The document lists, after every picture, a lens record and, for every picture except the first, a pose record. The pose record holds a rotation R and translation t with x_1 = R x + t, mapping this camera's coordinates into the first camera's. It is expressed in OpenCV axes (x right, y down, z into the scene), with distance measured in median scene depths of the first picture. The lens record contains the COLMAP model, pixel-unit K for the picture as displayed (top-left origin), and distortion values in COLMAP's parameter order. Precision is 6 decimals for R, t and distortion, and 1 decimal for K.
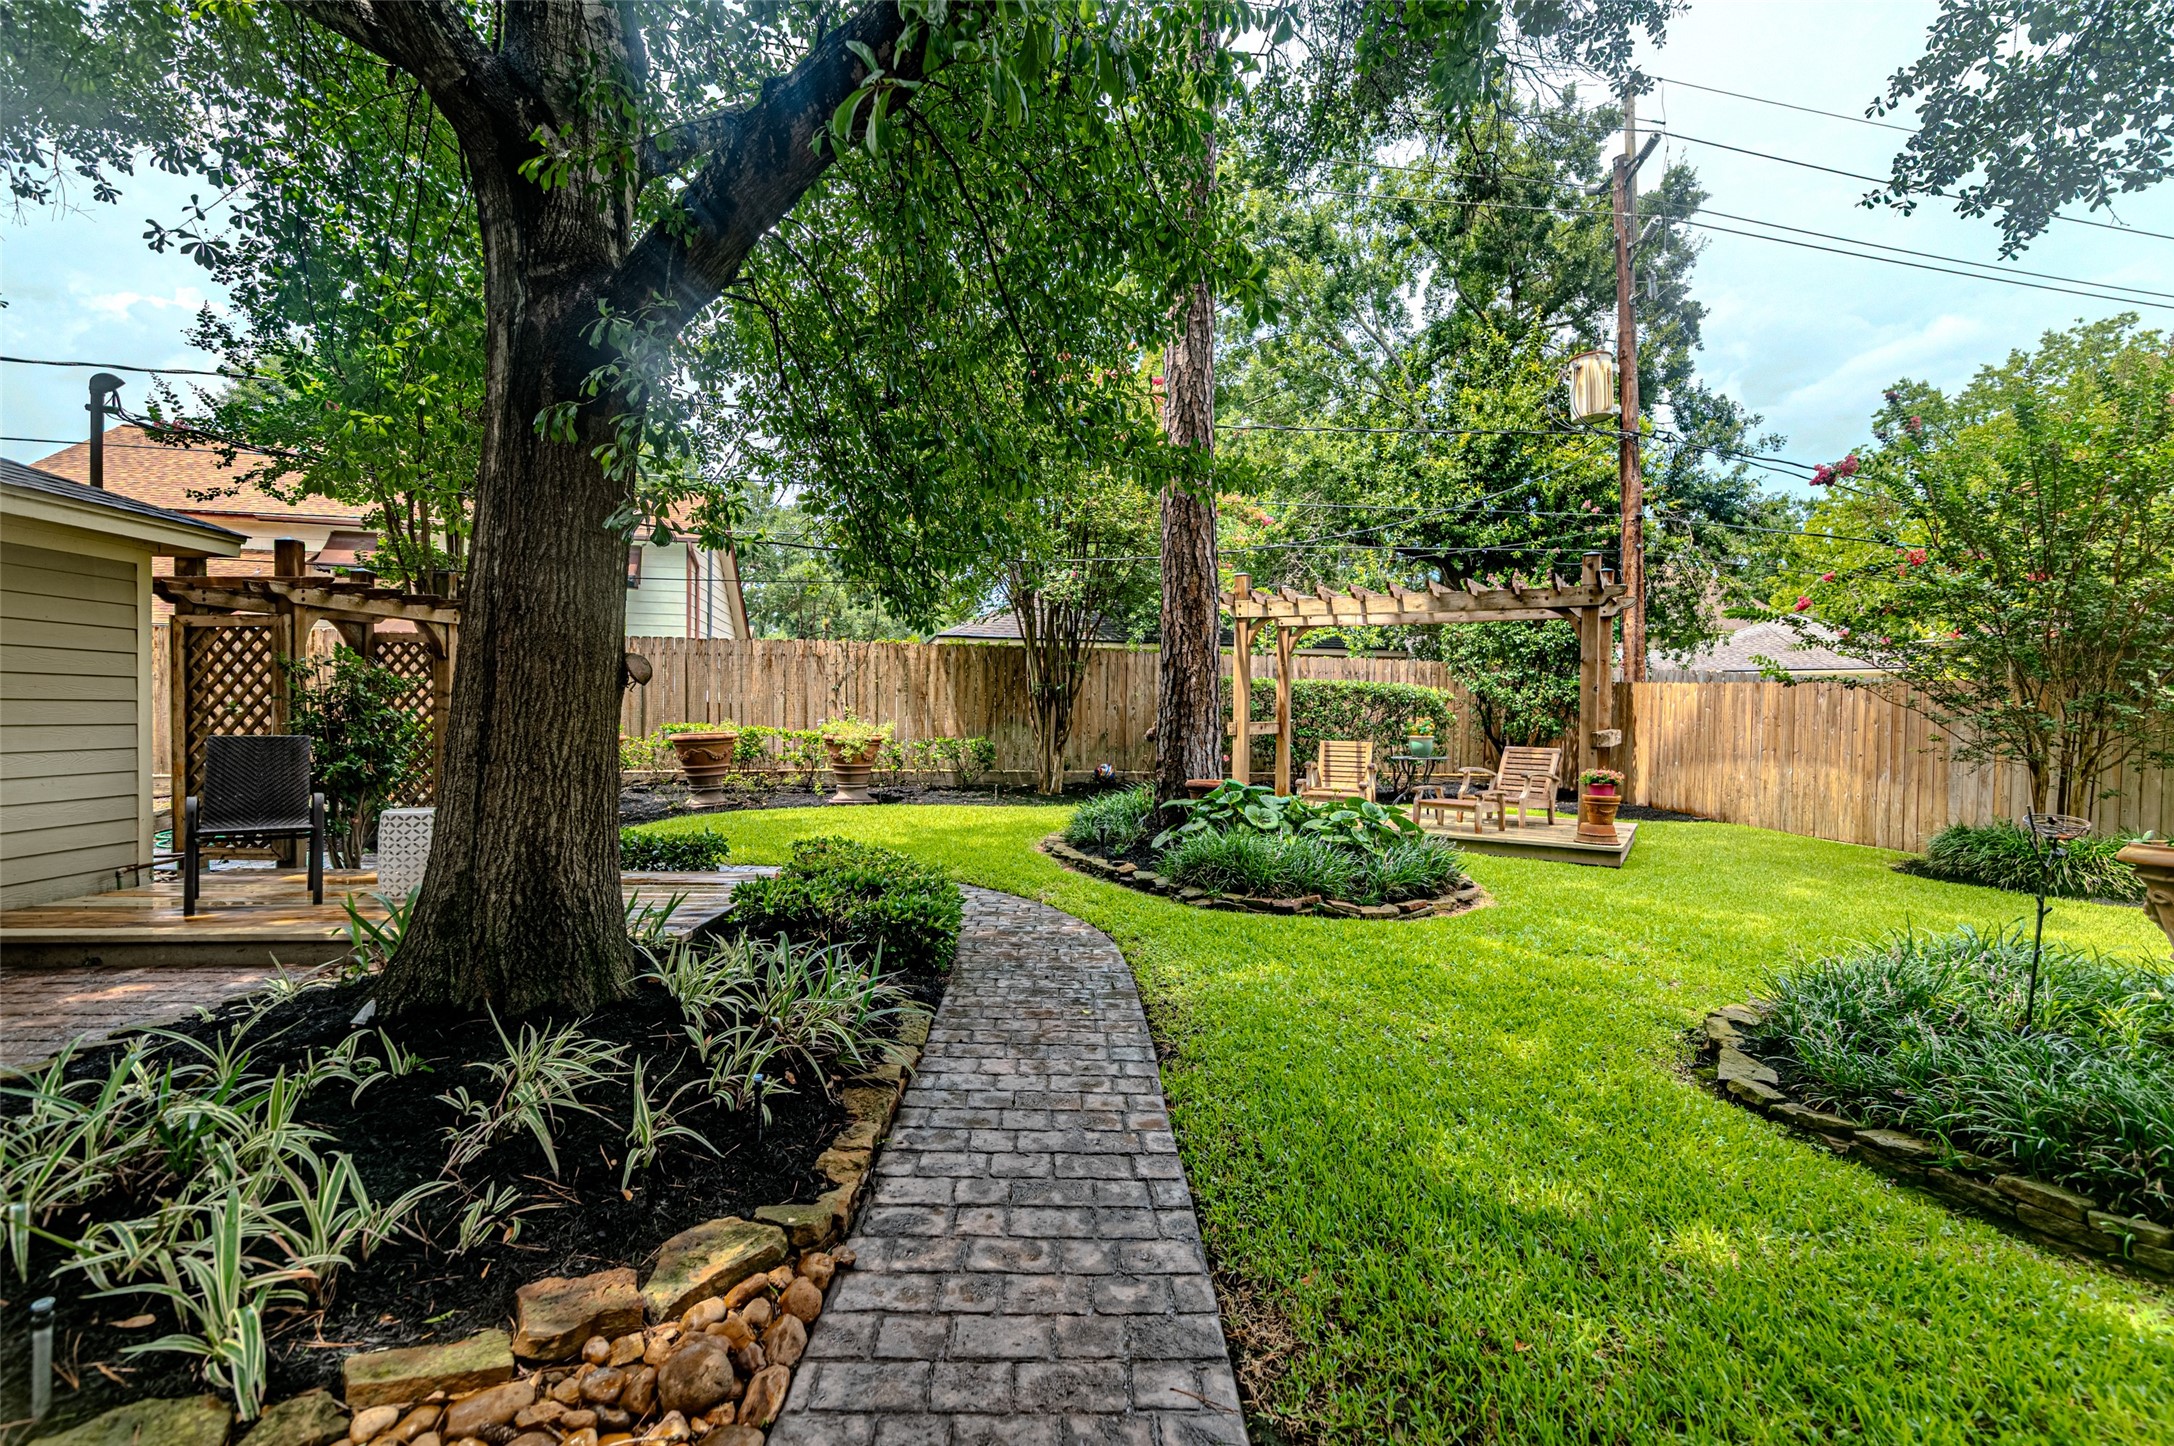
lens RADIAL K [[980.4, 0, 1102.7], [0, 980.4, 715.2], [0, 0, 1]] dist [0.012426, -0.001134]
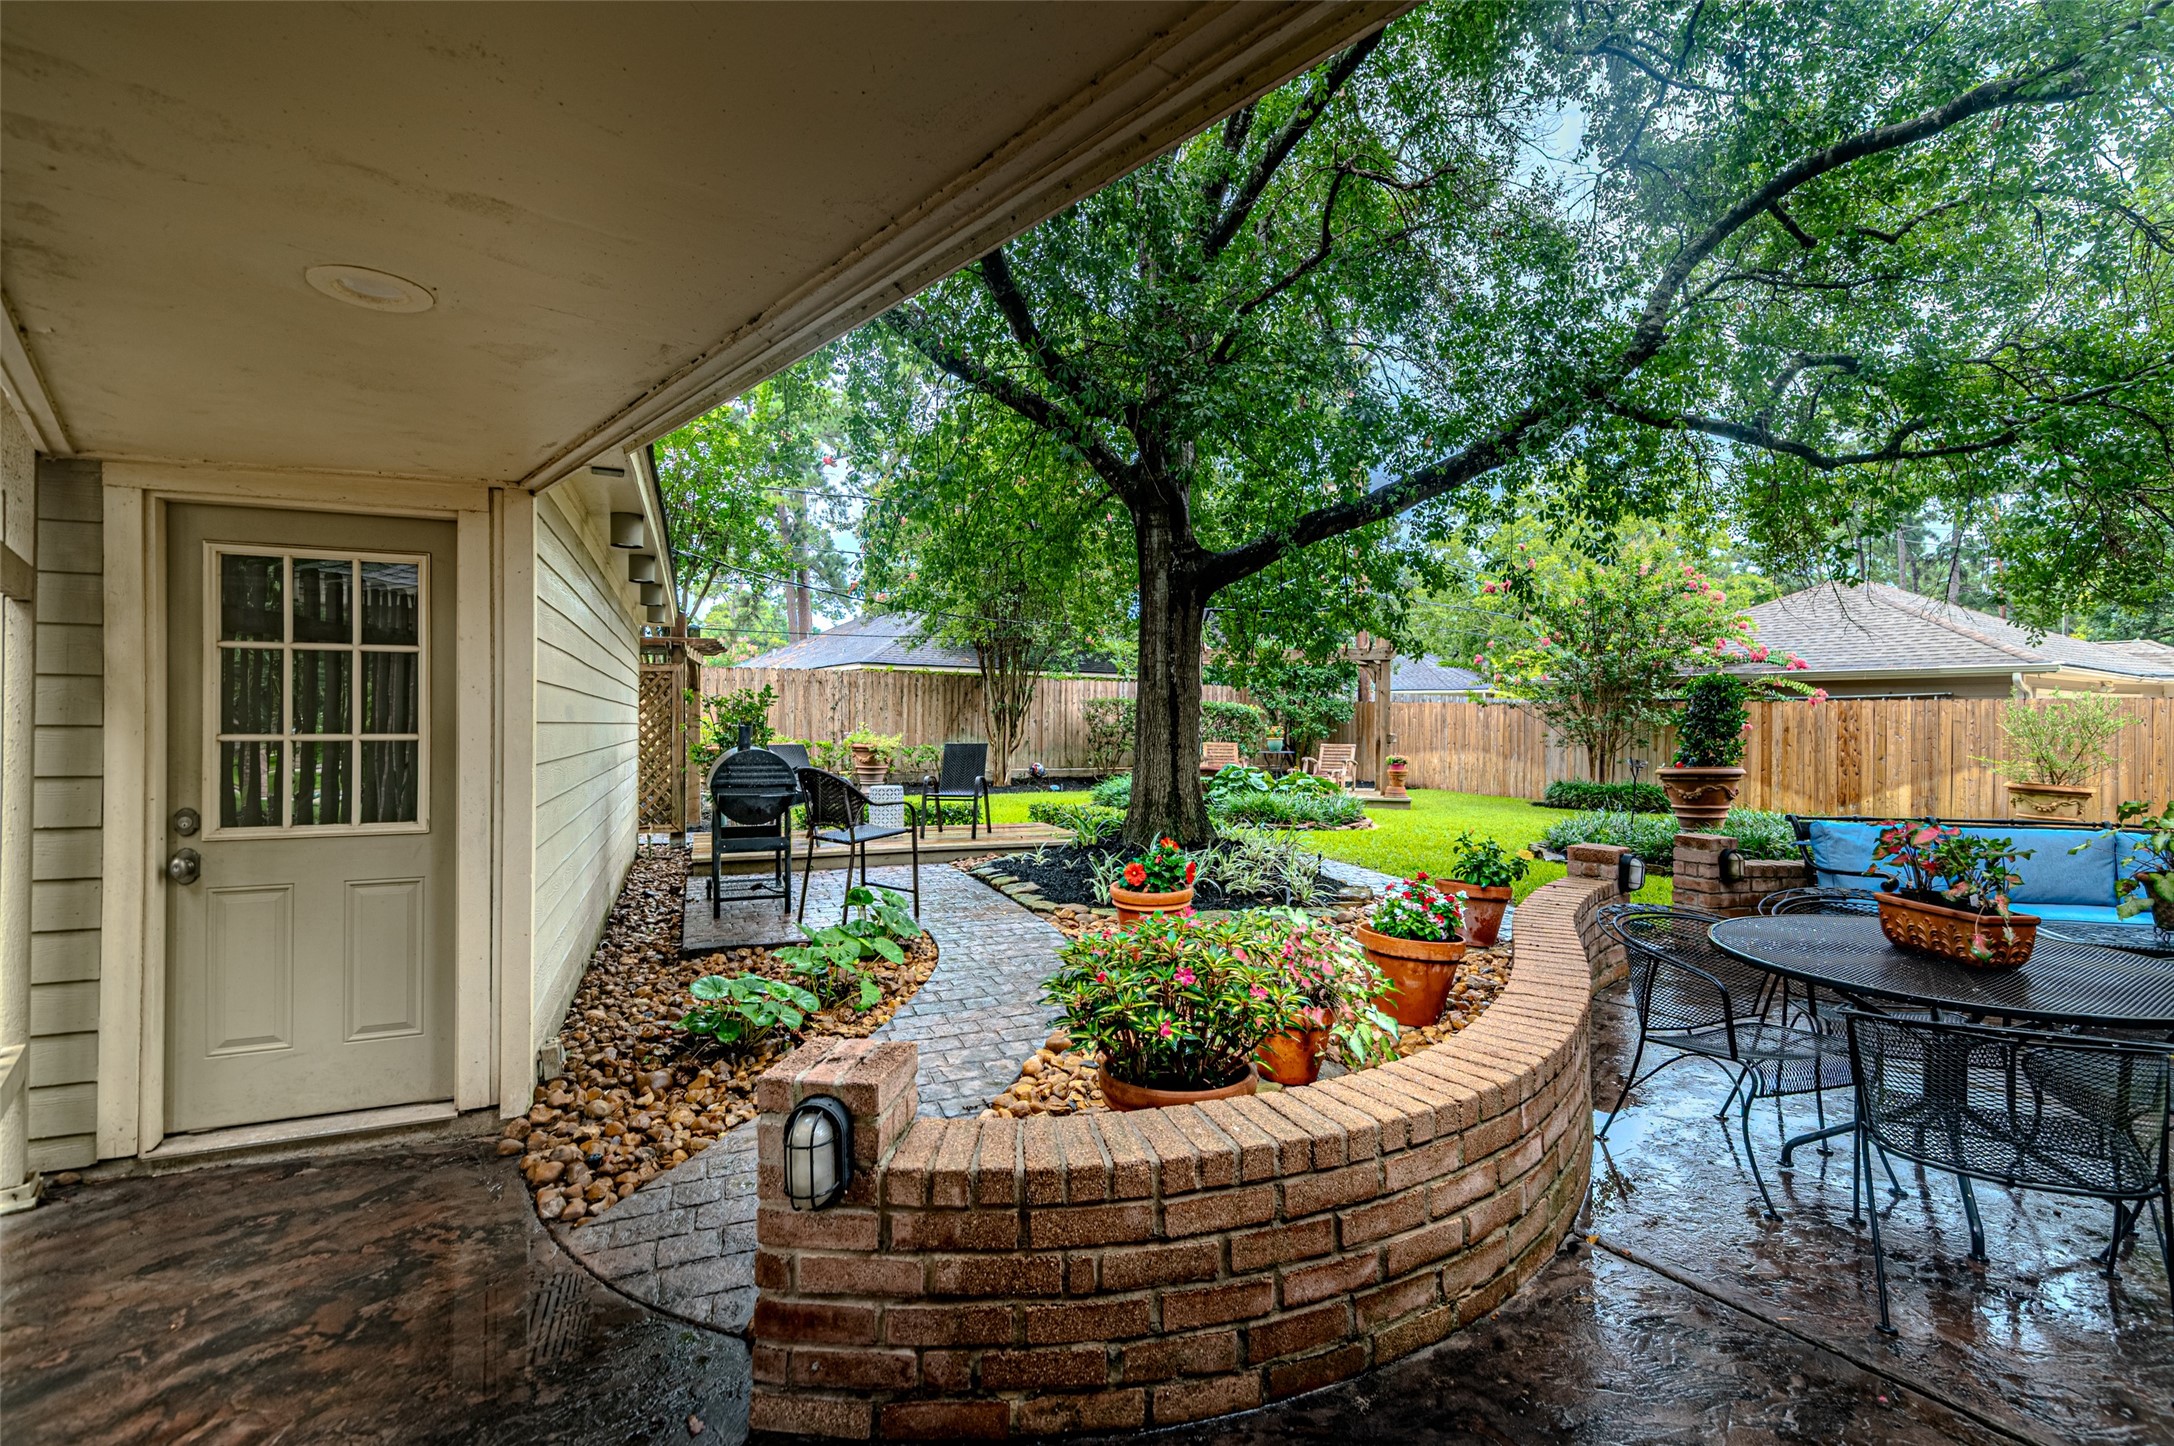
lens RADIAL K [[980.4, 0, 1102.7], [0, 980.4, 715.2], [0, 0, 1]] dist [0.012426, -0.001134]
pose [[0.935716, 0.003304, 0.352738, -0.822519], [0.000851, 0.999932, -0.011622, 0.010573], [-0.352753, 0.011175, 0.935650, -0.605192]]
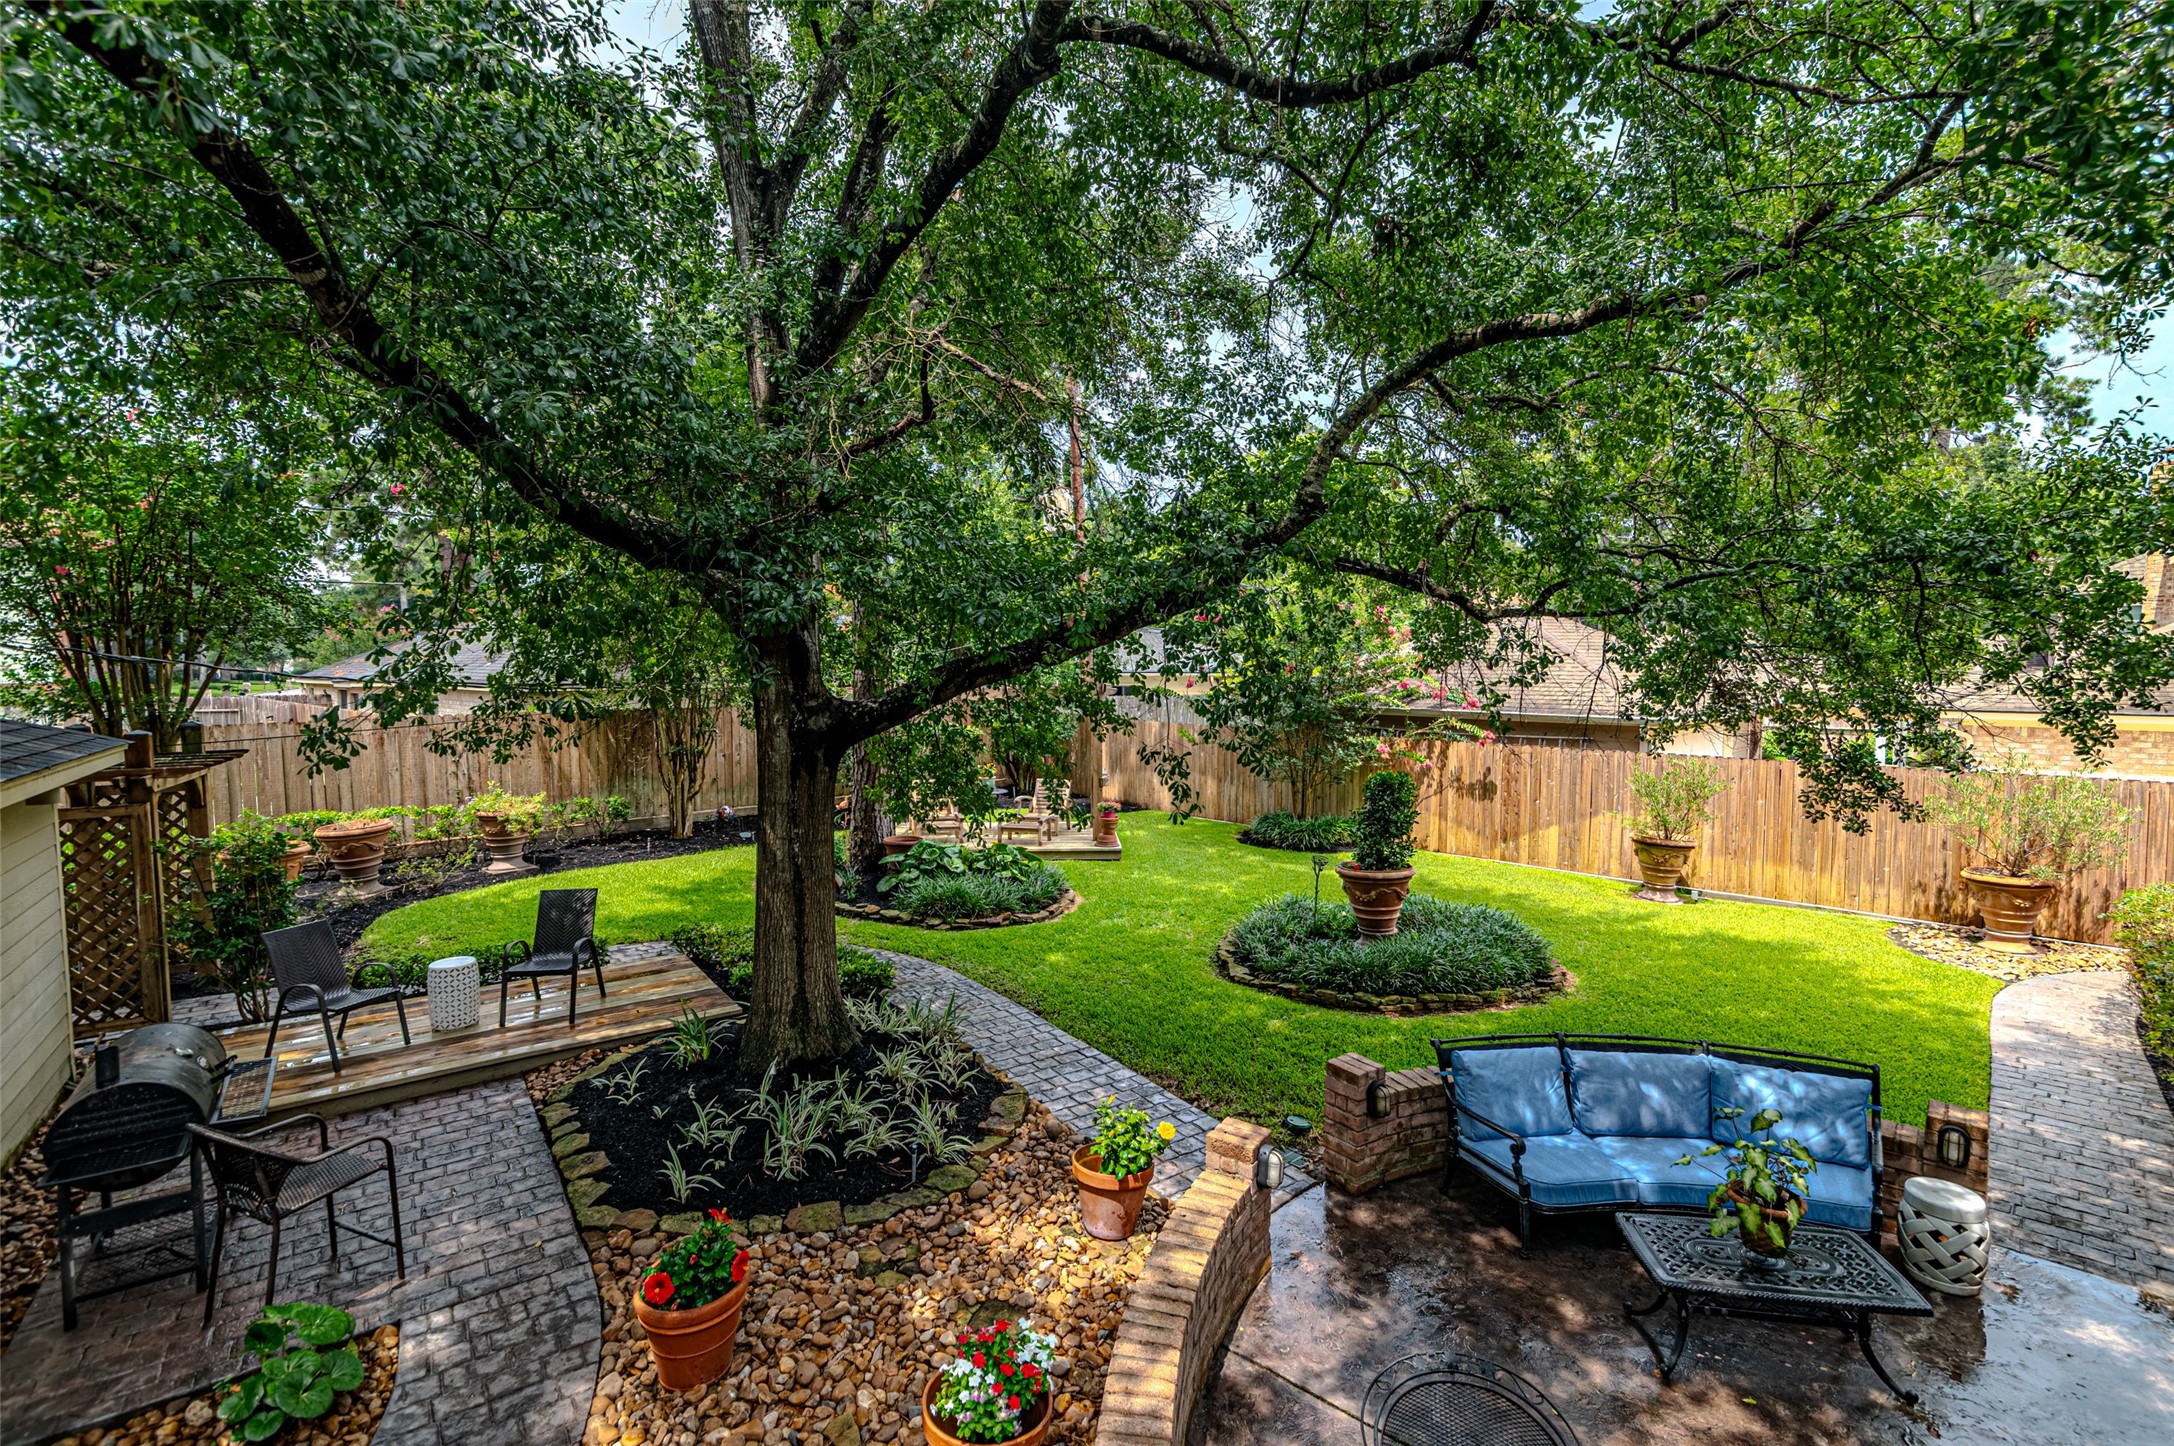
lens RADIAL K [[980.4, 0, 1102.7], [0, 980.4, 715.2], [0, 0, 1]] dist [0.012426, -0.001134]
pose [[0.823912, -0.043697, 0.565030, -0.610879], [0.012651, 0.998193, 0.058750, -0.264572], [-0.566576, -0.041257, 0.822976, -0.504566]]
